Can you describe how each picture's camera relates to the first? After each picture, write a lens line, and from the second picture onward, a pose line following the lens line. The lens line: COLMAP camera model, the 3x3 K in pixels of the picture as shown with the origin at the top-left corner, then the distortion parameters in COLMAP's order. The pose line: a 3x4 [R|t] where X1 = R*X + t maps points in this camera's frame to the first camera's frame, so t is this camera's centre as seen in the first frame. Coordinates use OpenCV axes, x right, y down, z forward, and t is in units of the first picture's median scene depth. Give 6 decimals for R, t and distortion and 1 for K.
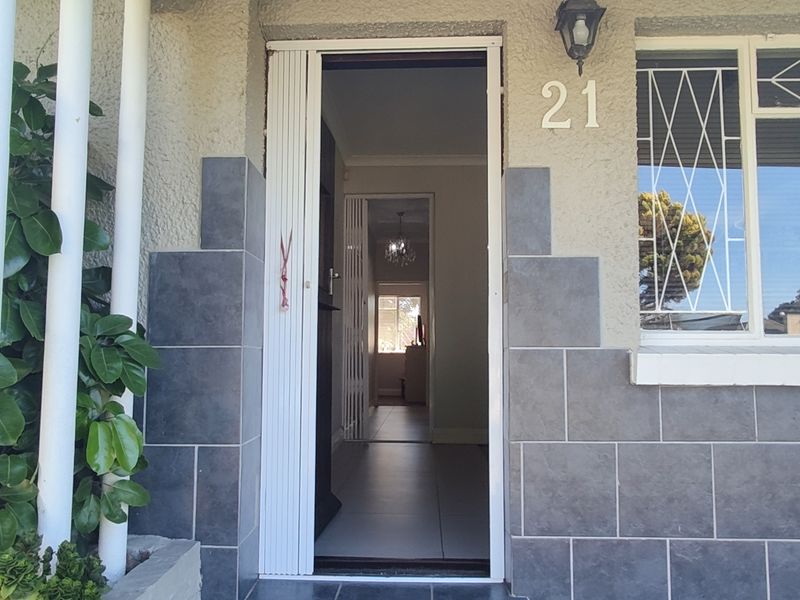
lens RADIAL K [[626.9, 0, 400.1], [0, 626.9, 301.0], [0, 0, 1]] dist [-0.003191, 0.018654]
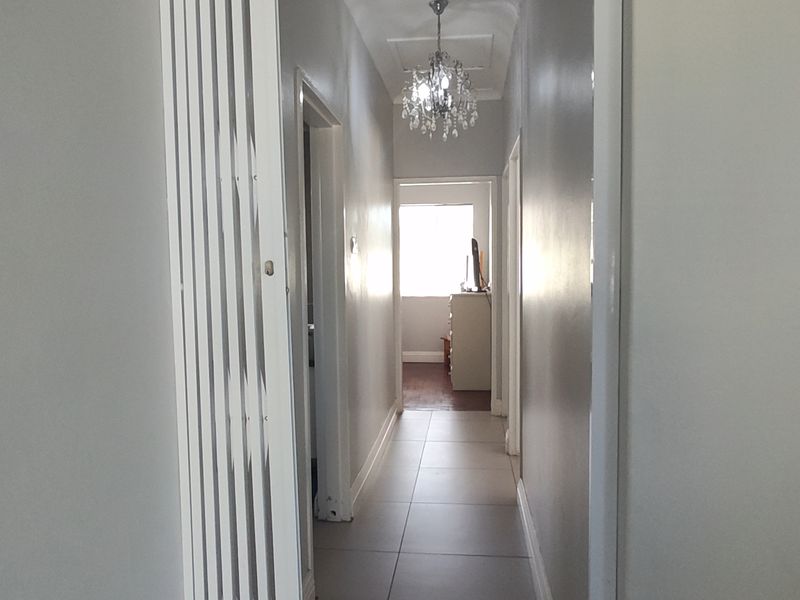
lens RADIAL K [[626.9, 0, 400.5], [0, 626.9, 301.1], [0, 0, 1]] dist [-0.003191, 0.018654]
pose [[0.997841, -0.014378, -0.064075, -0.000600], [0.024299, 0.987321, 0.156865, -0.012924], [0.061007, -0.158083, 0.985539, 0.469650]]
